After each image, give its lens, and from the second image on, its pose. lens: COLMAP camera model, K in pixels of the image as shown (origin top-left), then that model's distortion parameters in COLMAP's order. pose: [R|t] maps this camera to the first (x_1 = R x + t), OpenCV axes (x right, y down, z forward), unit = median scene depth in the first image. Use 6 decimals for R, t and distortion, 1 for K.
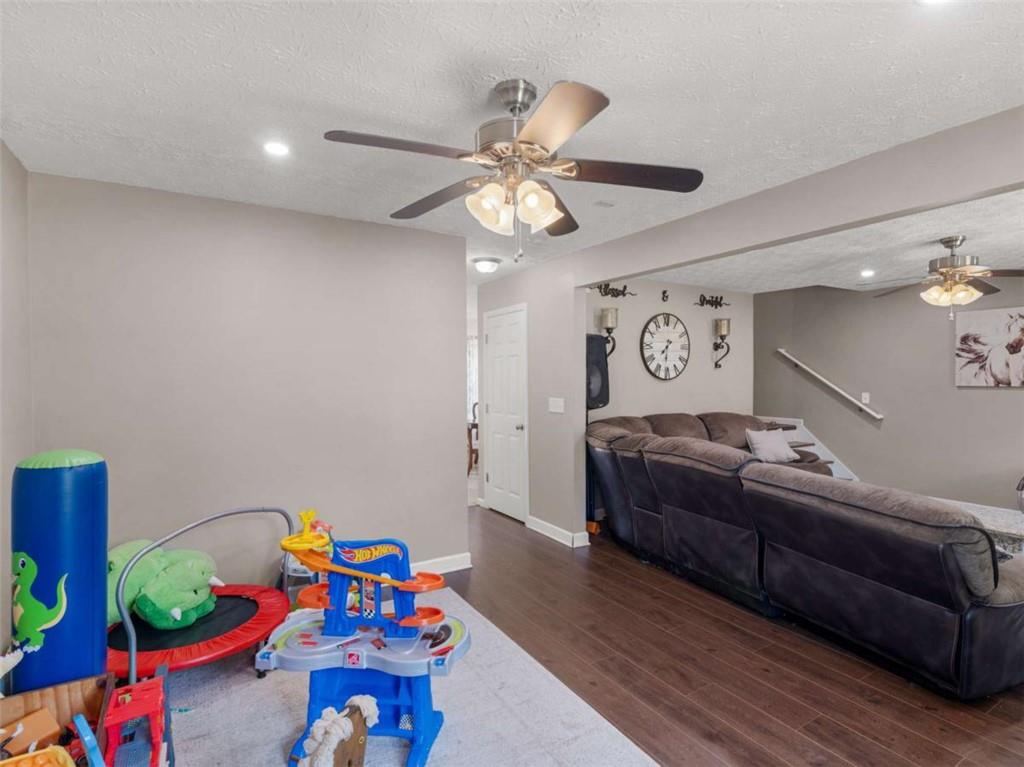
lens RADIAL K [[527.1, 0, 549.0], [0, 527.1, 383.3], [0, 0, 1]] dist [0.012828, 0.000432]
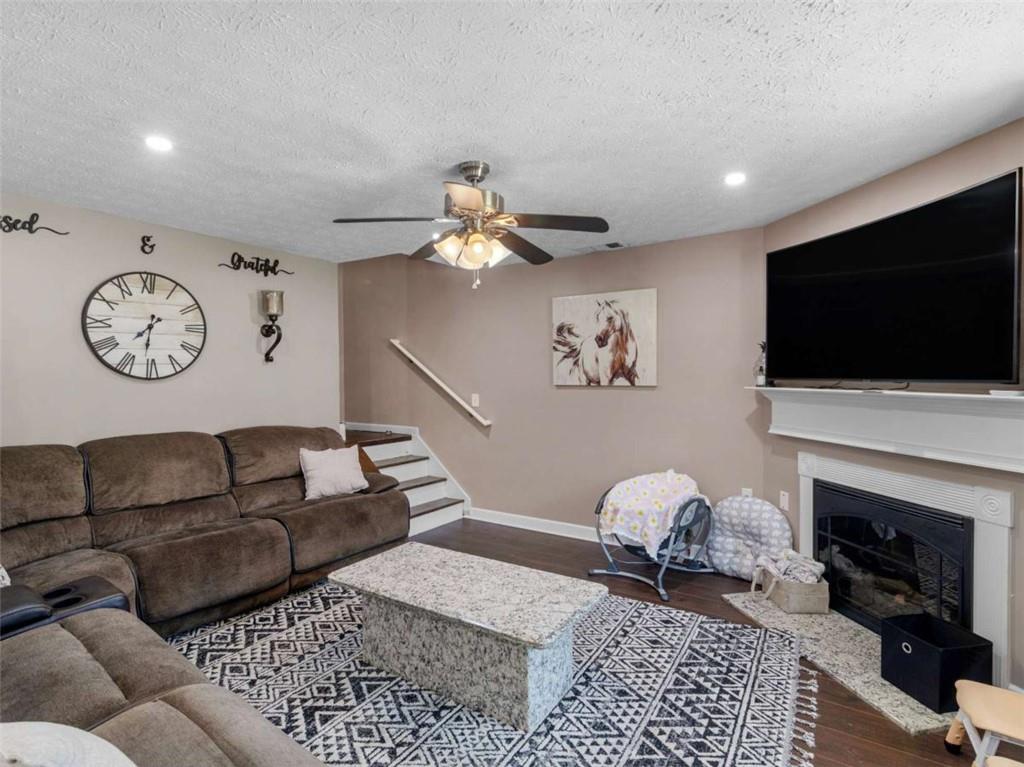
lens RADIAL K [[527.1, 0, 518.1], [0, 527.1, 377.0], [0, 0, 1]] dist [0.012828, 0.000432]
pose [[0.914227, -0.002907, 0.405191, 0.367402], [0.006265, 0.999956, -0.006962, -0.002388], [-0.405153, 0.008903, 0.914205, 0.253431]]
